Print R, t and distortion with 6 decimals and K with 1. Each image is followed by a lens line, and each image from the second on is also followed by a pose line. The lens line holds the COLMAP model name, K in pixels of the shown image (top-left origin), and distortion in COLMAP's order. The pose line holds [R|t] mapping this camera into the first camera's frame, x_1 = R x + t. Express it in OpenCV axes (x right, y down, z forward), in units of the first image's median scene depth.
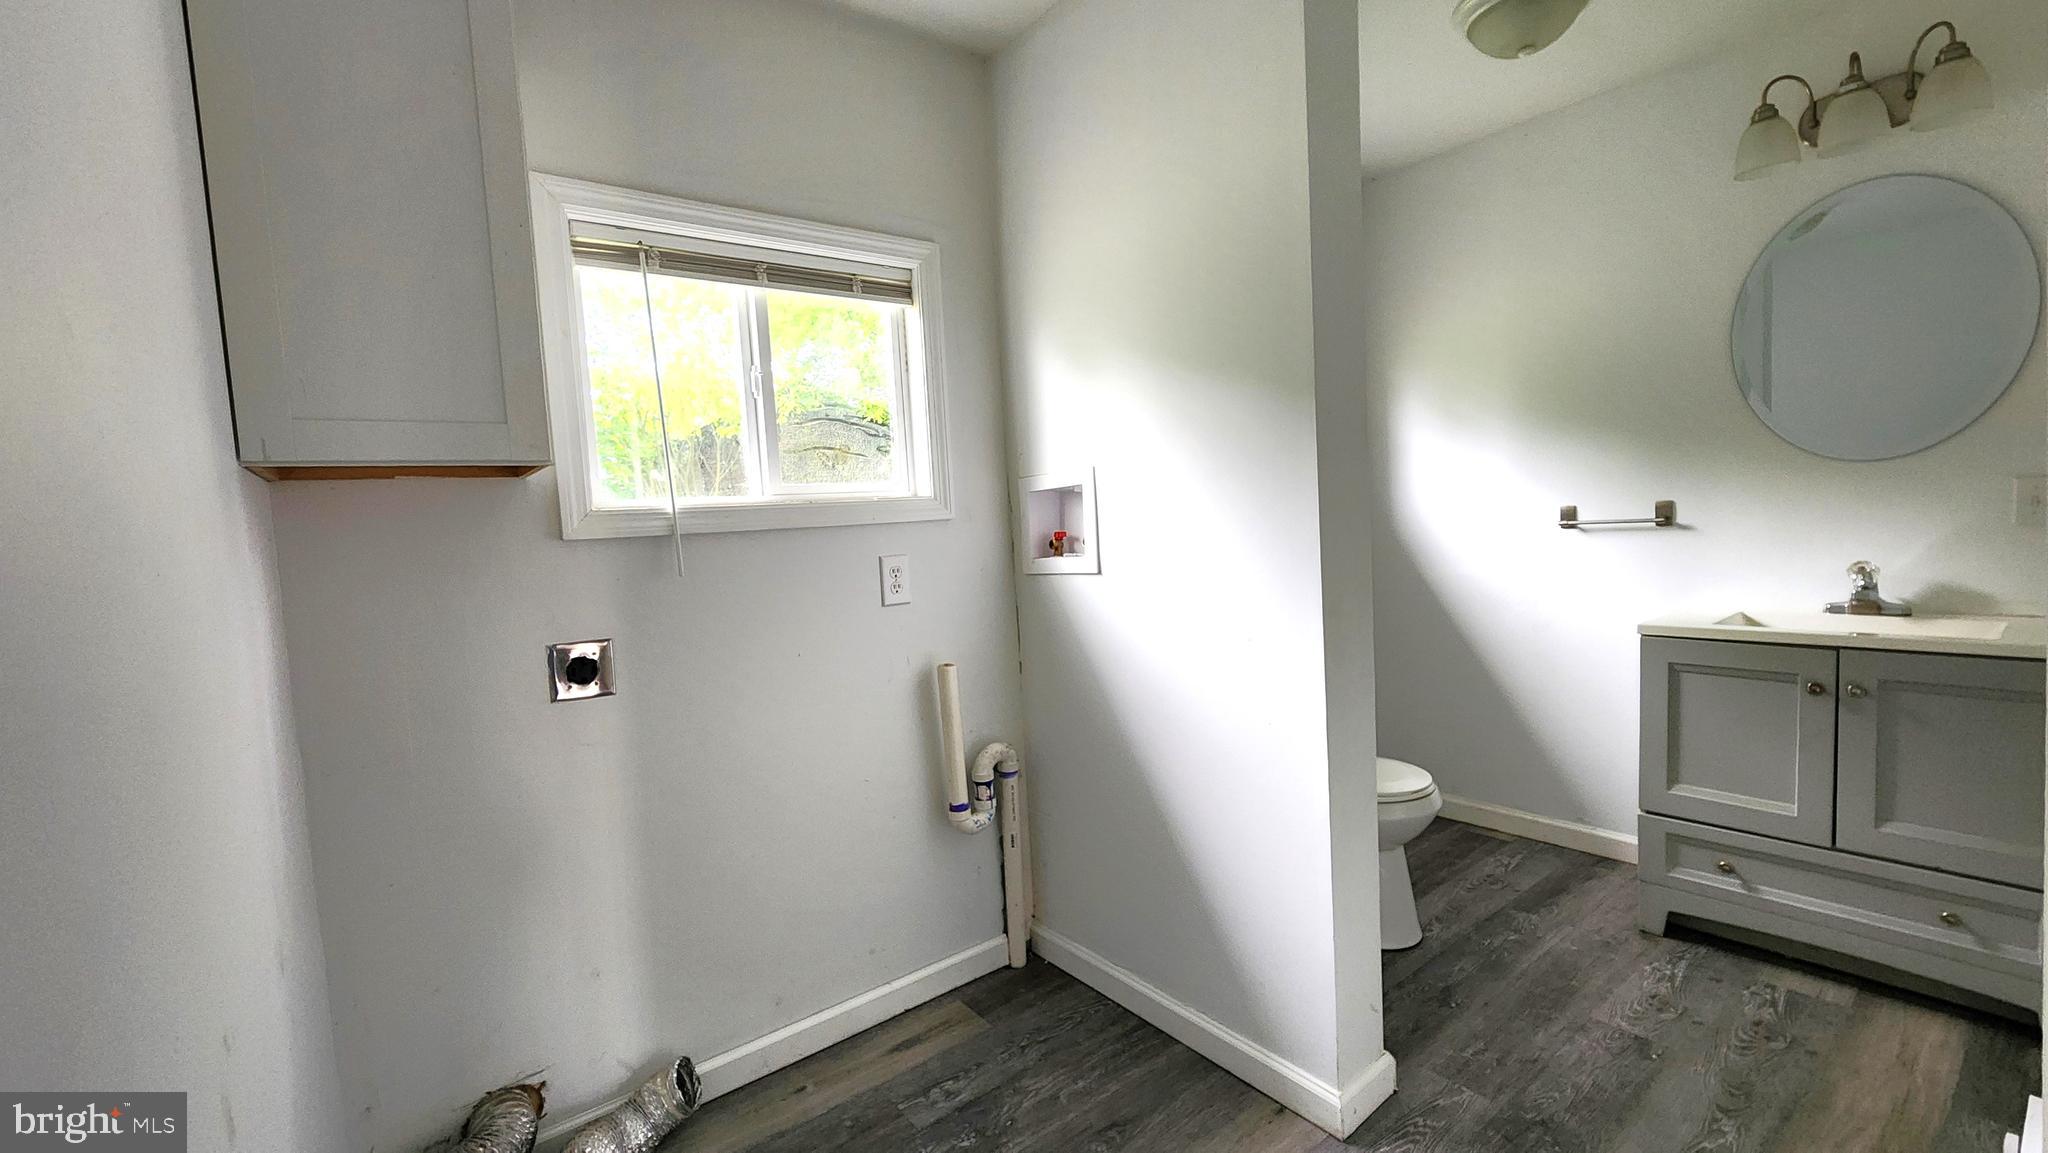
lens RADIAL K [[826.6, 0, 1018.8], [0, 826.6, 577.8], [0, 0, 1]] dist [-0.000789, -0.000710]
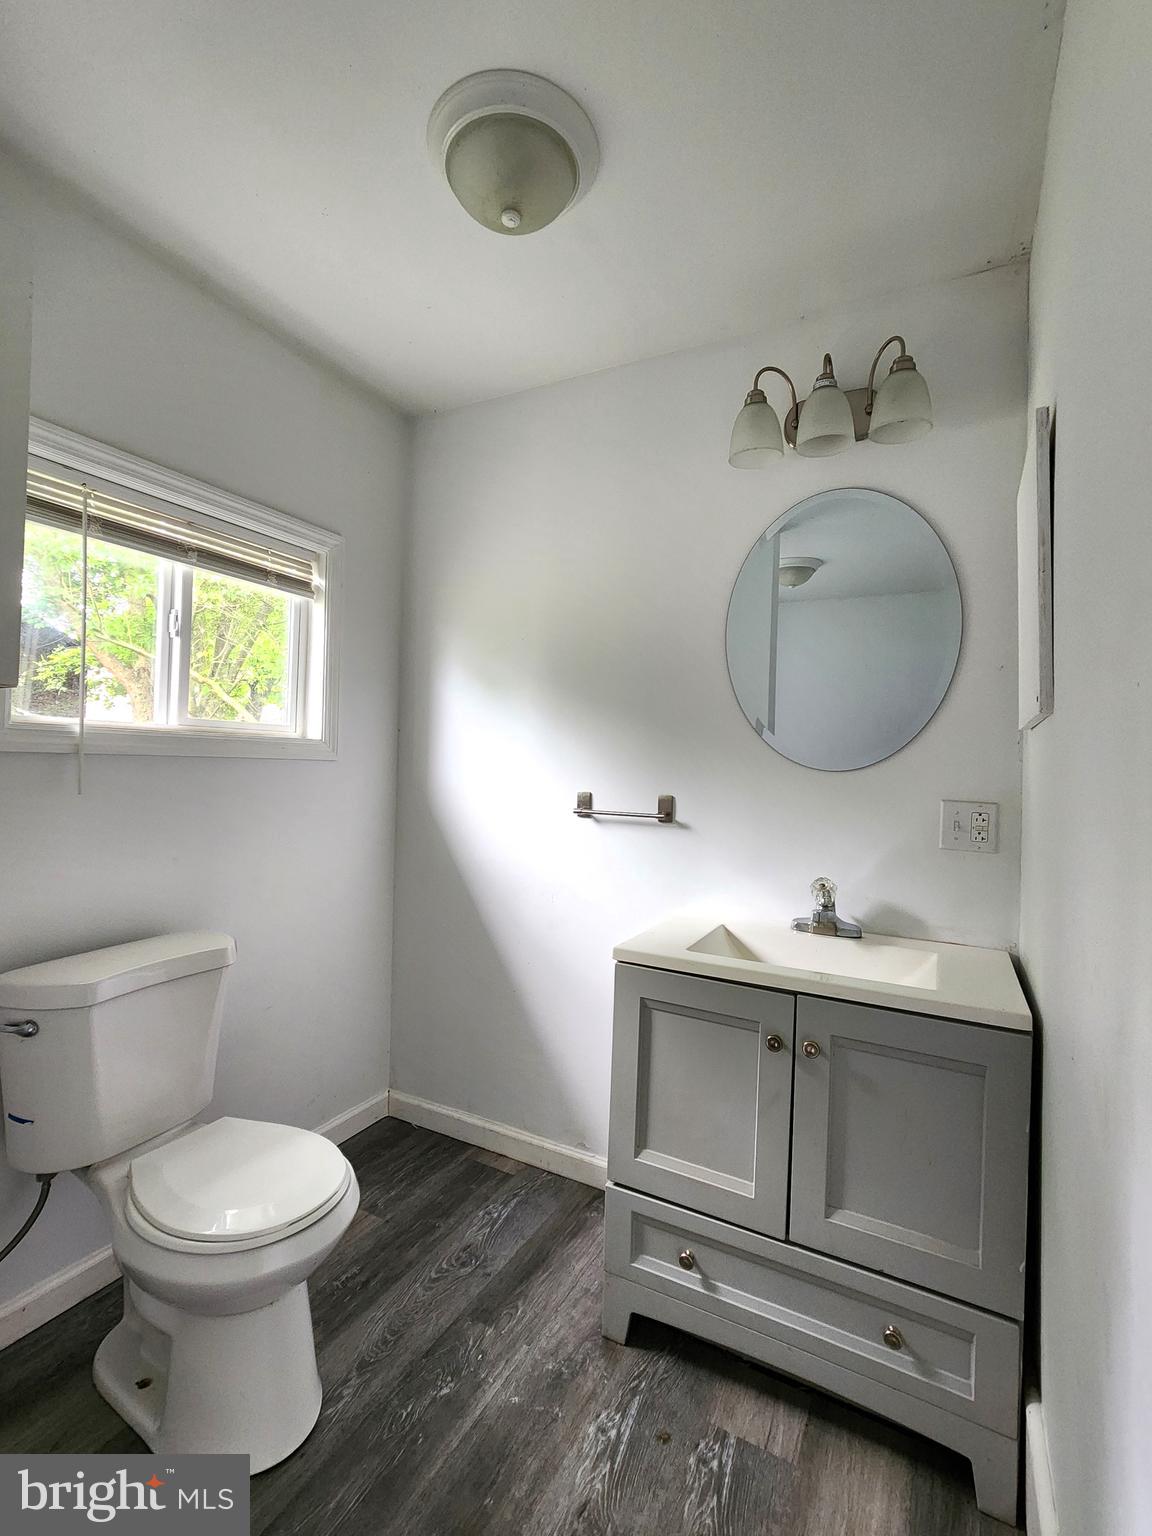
lens RADIAL K [[684.6, 0, 573.2], [0, 684.6, 761.4], [0, 0, 1]] dist [0.000380, 0.000752]
pose [[0.907162, 0.089545, 0.411144, 0.592911], [-0.055255, 0.993984, -0.094567, -0.085625], [-0.417139, 0.063070, 0.906652, 0.555016]]
